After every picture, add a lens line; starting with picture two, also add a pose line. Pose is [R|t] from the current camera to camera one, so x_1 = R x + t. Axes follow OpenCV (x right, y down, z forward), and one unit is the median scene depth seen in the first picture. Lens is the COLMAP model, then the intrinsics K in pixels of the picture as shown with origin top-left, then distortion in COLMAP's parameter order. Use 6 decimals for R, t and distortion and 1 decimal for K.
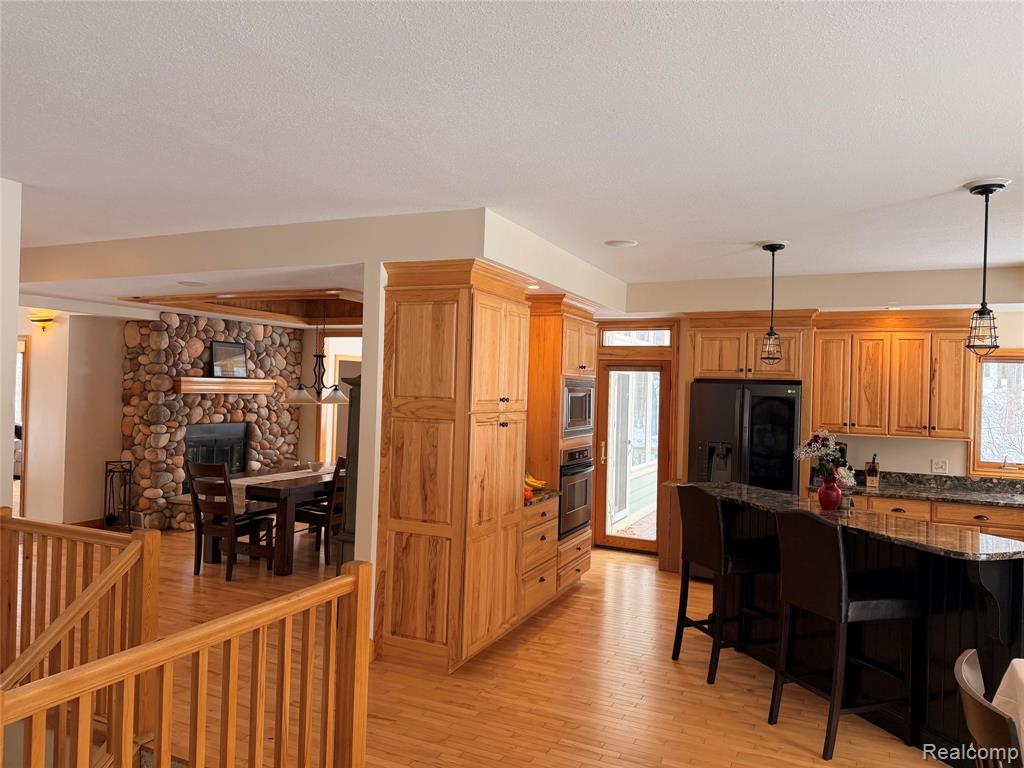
lens RADIAL K [[713.7, 0, 509.4], [0, 713.7, 389.7], [0, 0, 1]] dist [0.066801, -0.081527]
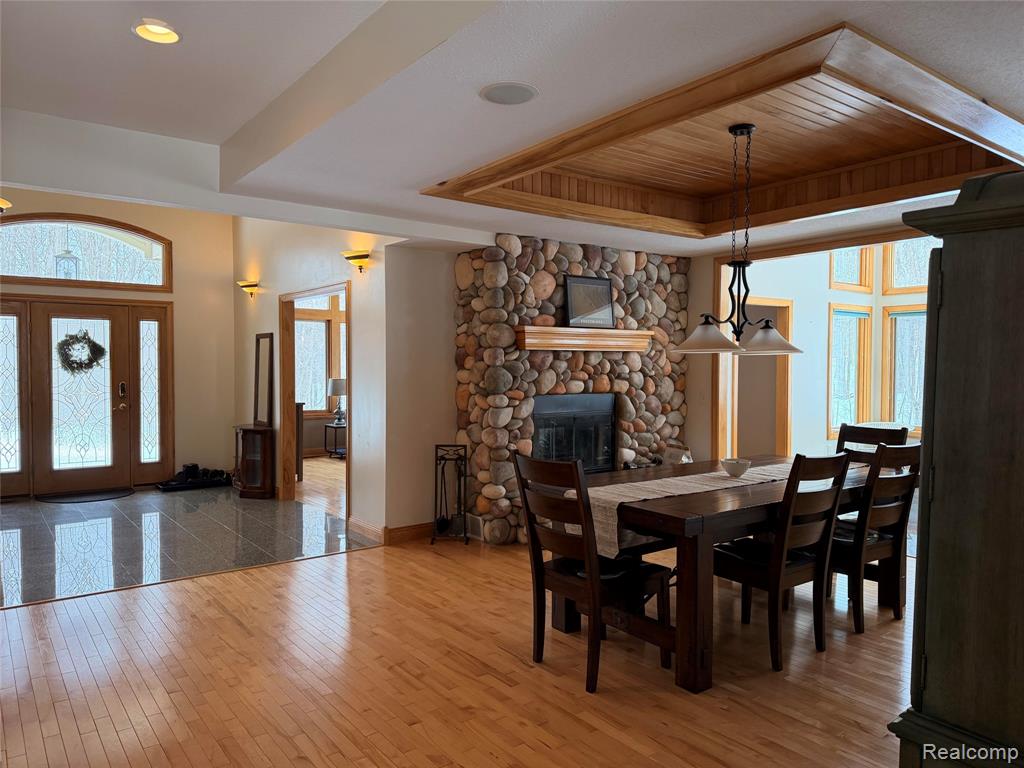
lens RADIAL K [[713.7, 0, 508.3], [0, 713.7, 388.3], [0, 0, 1]] dist [0.066801, -0.081527]
pose [[0.879202, -0.012376, -0.476289, -0.140266], [0.023883, 0.999551, 0.018113, 0.028907], [0.475851, -0.027300, 0.879102, 0.380112]]
